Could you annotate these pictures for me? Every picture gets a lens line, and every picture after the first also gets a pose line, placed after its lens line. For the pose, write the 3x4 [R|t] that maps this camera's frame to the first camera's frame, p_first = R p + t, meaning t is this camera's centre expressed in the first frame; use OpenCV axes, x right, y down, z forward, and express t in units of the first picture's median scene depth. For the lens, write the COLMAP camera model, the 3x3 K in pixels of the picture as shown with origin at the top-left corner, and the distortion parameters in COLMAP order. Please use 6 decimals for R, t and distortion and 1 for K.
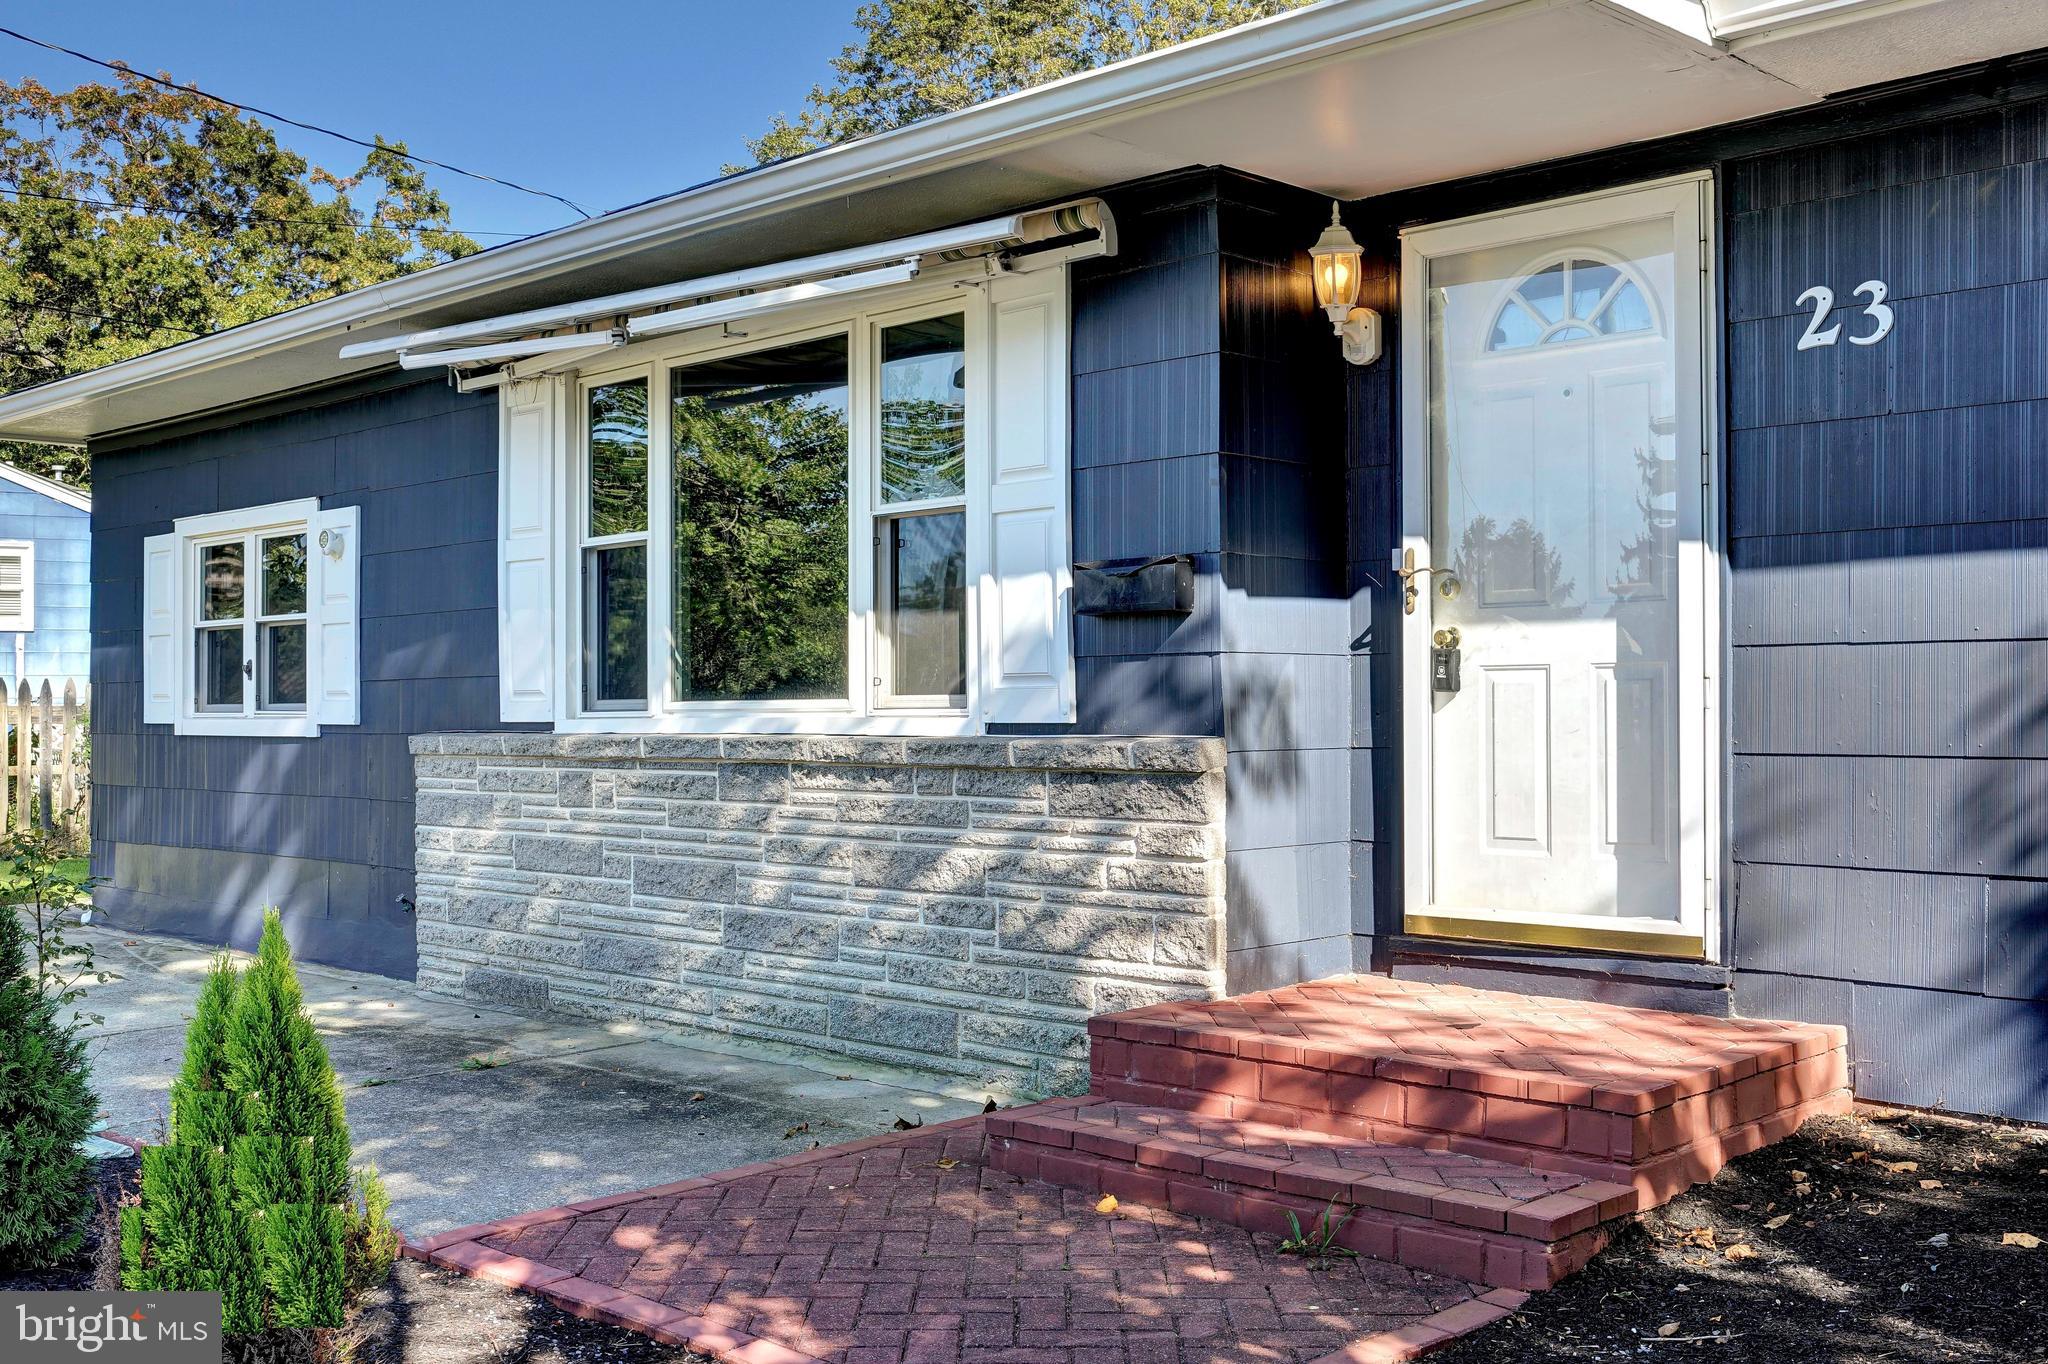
lens RADIAL K [[2046.5, 0, 1024.0], [0, 2046.5, 682.0], [0, 0, 1]] dist [0.008790, 0.010420]
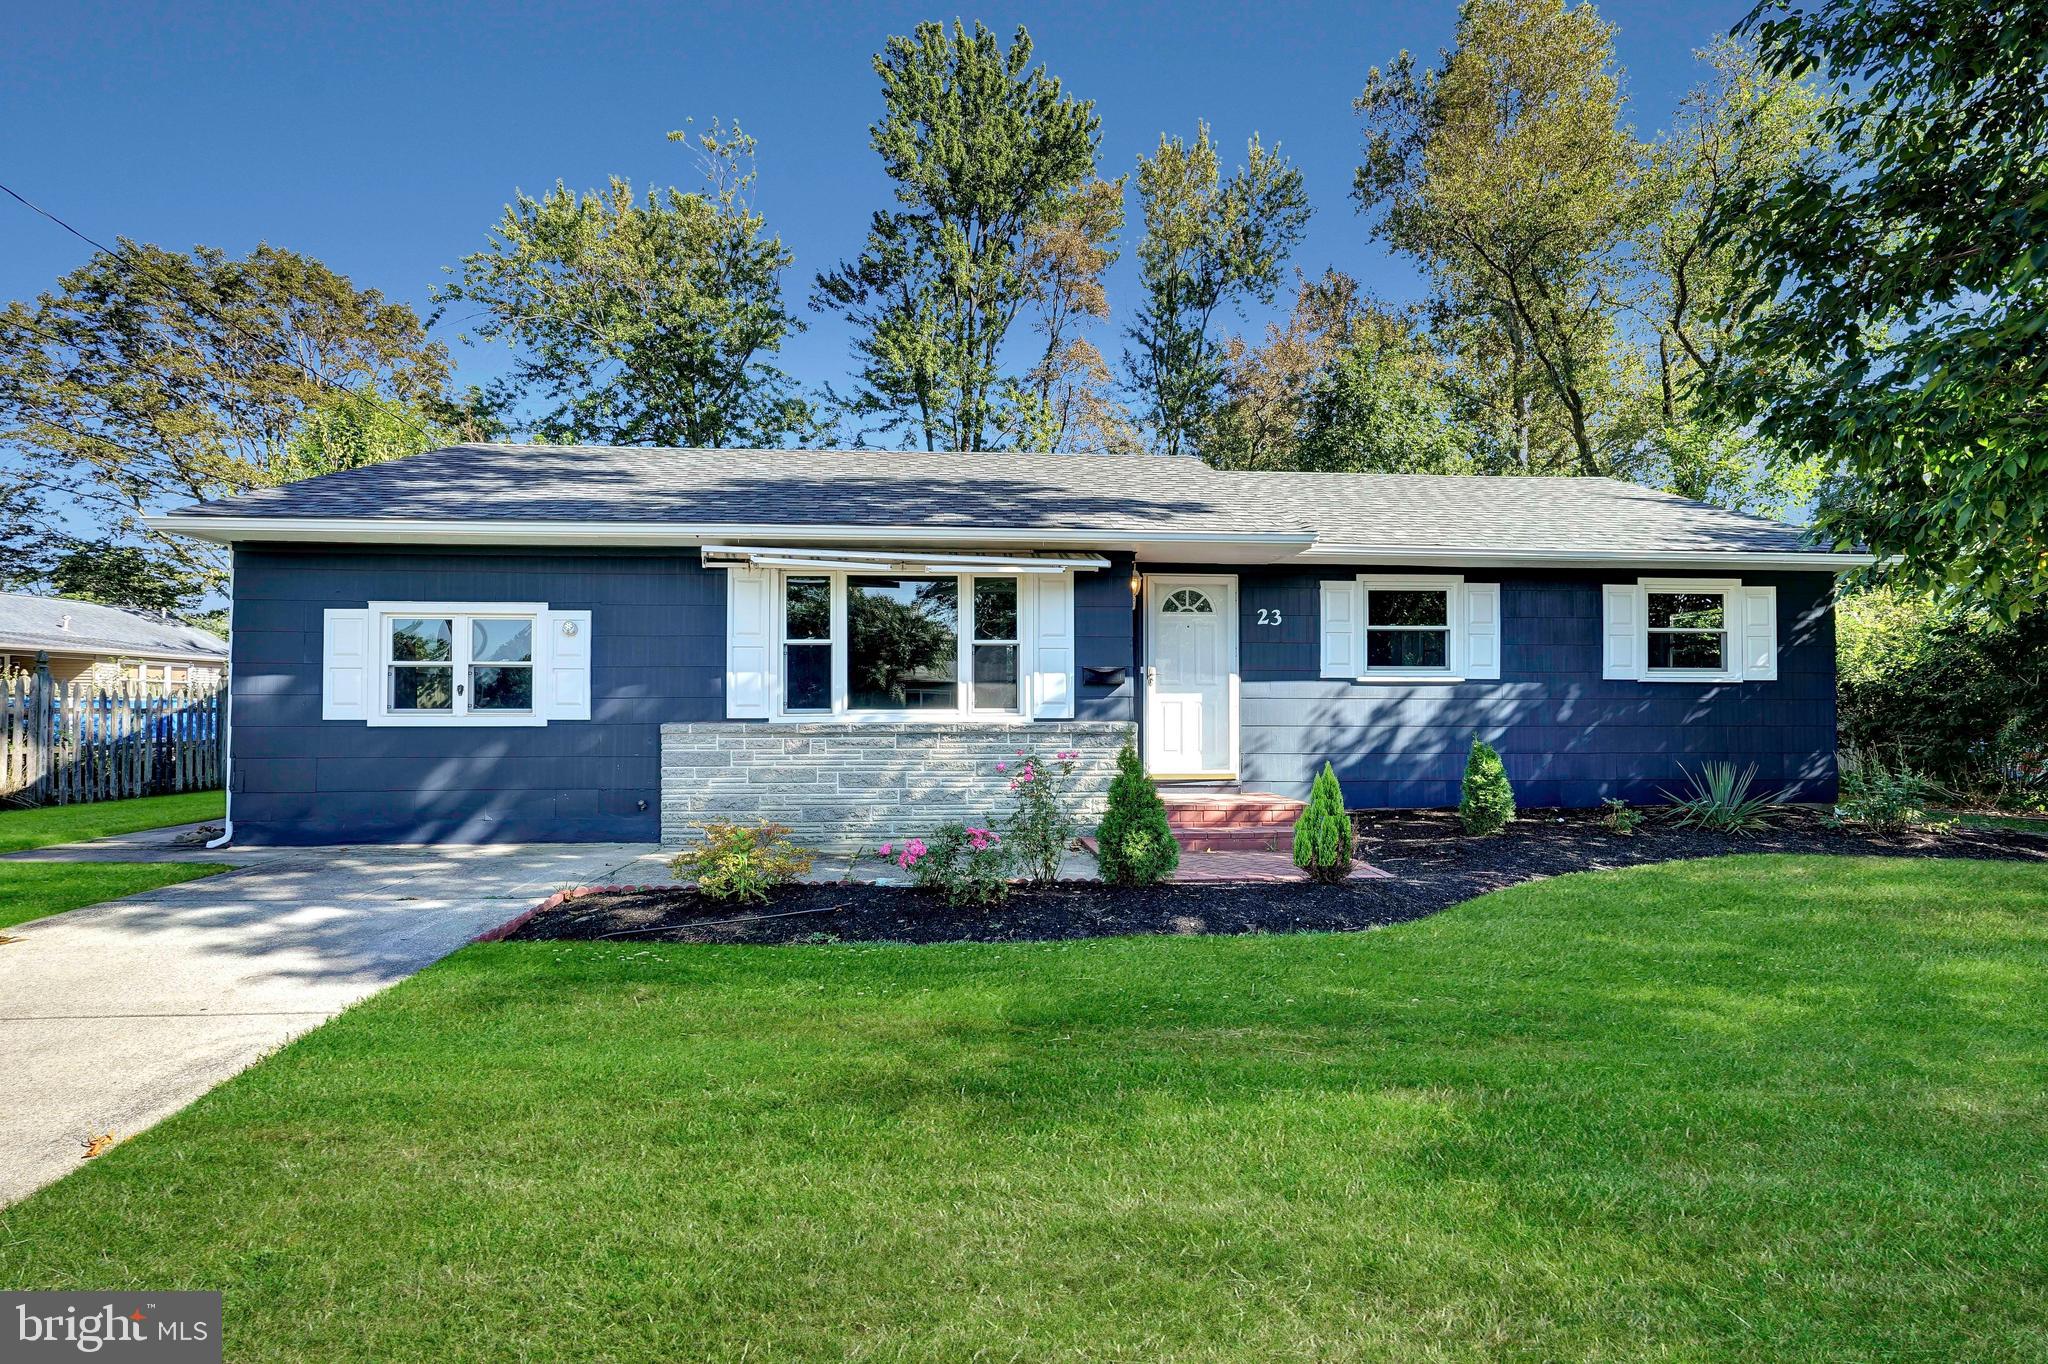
lens RADIAL K [[935.5, 0, 1024.0], [0, 935.5, 682.0], [0, 0, 1]] dist [-0.001436, -0.000161]
pose [[0.667034, 0.027013, 0.744537, -1.118136], [-0.013552, 0.999617, -0.024127, 0.000590], [-0.744904, 0.006004, 0.667145, 0.109963]]
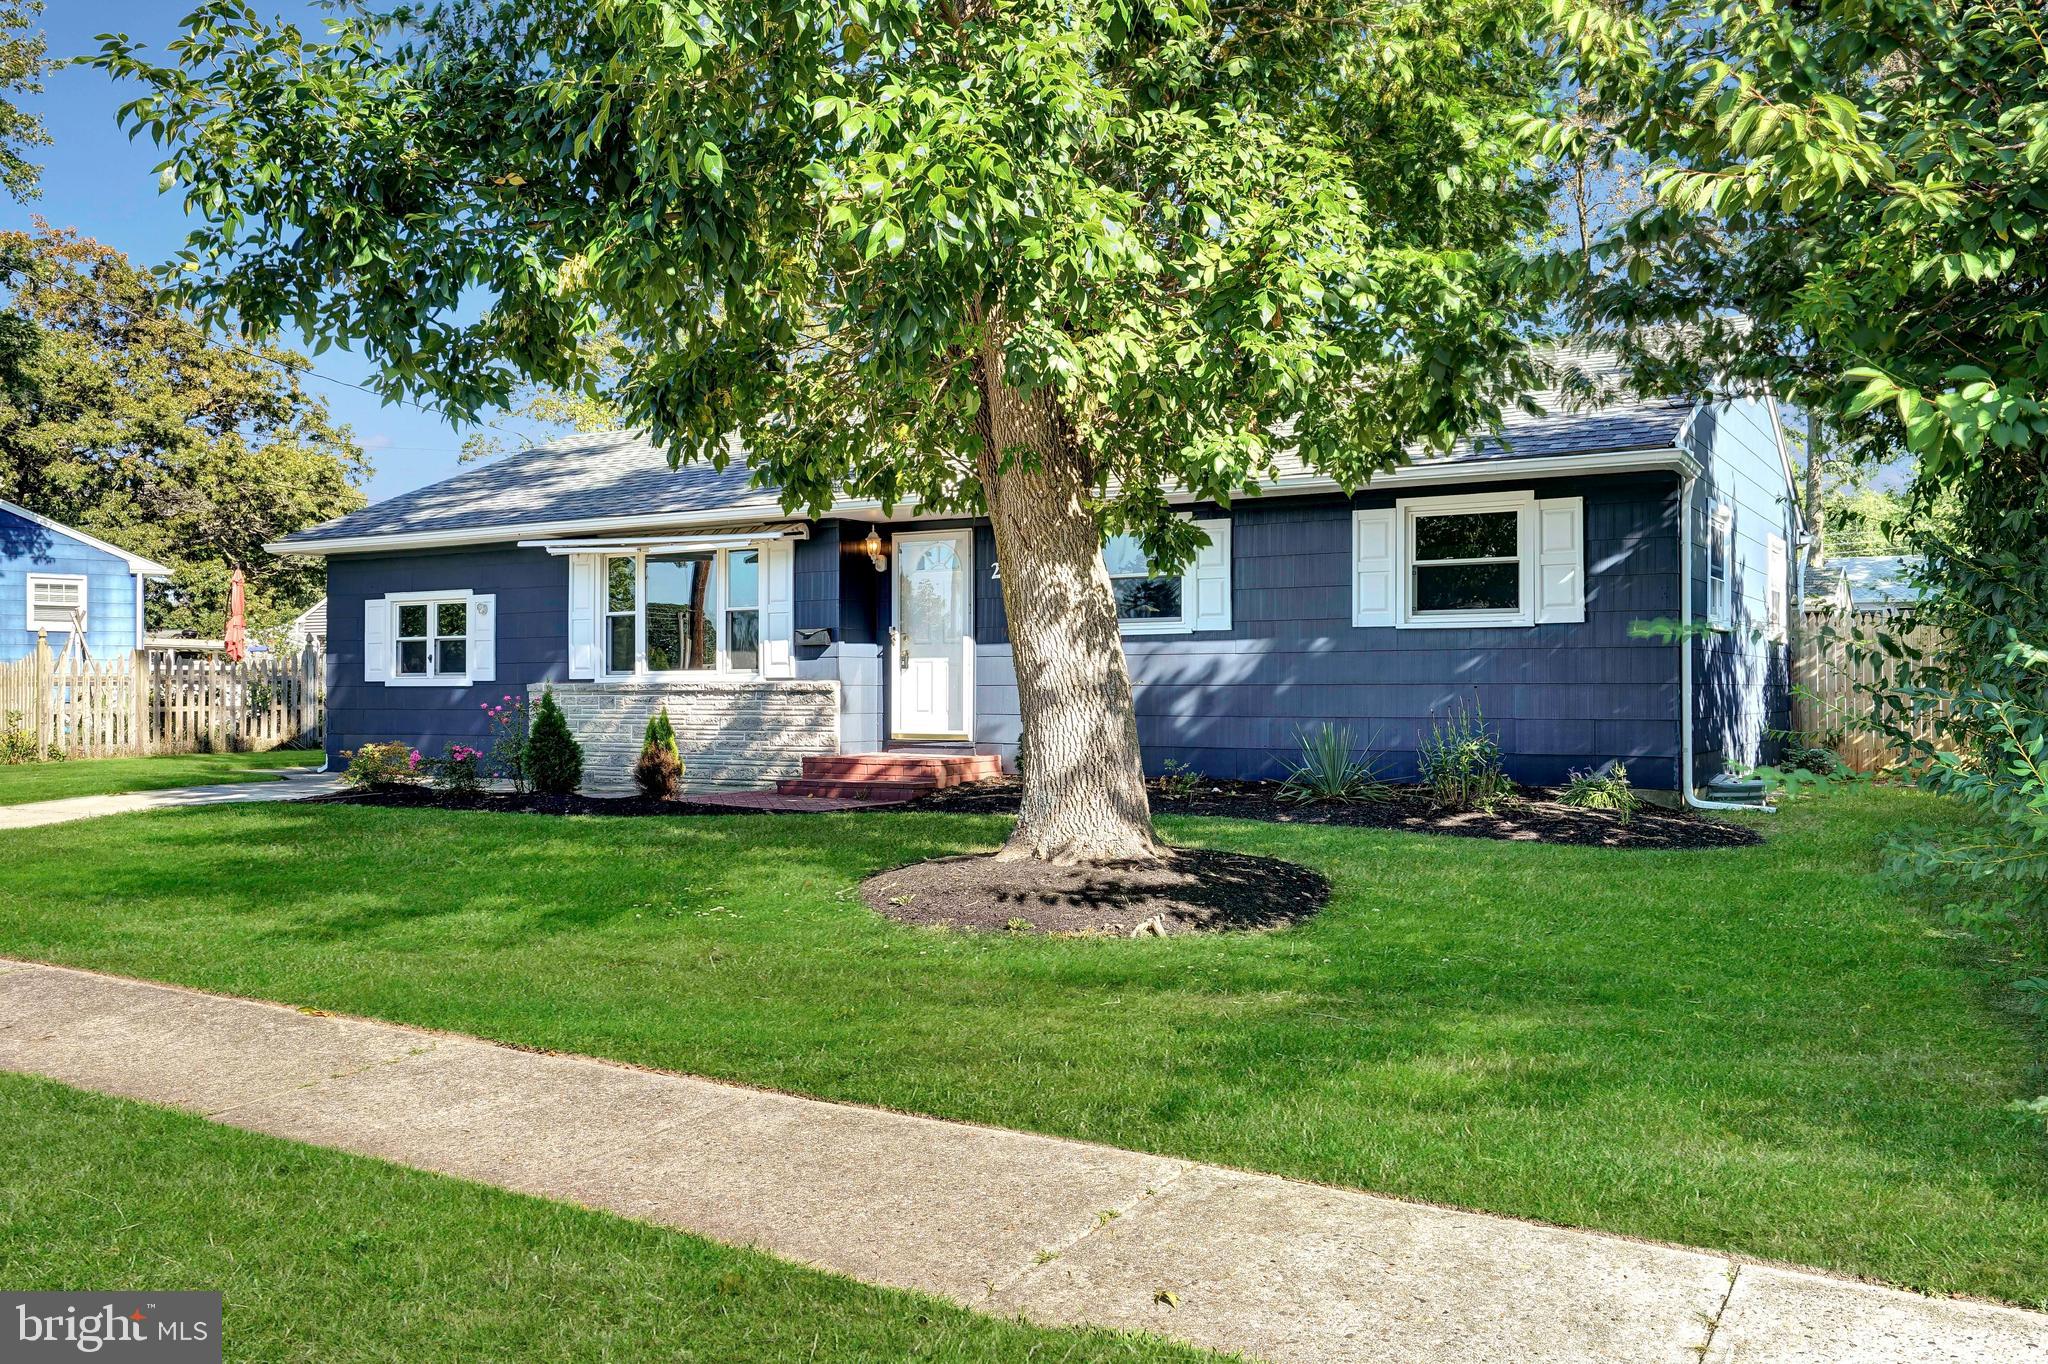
lens RADIAL K [[1662.6, 0, 1024.0], [0, 1662.6, 682.0], [0, 0, 1]] dist [-0.002109, 0.000425]
pose [[0.976959, 0.005849, 0.213346, -0.192598], [-0.007019, 0.999964, 0.004726, 0.012458], [-0.213311, -0.006115, 0.976965, -1.767525]]
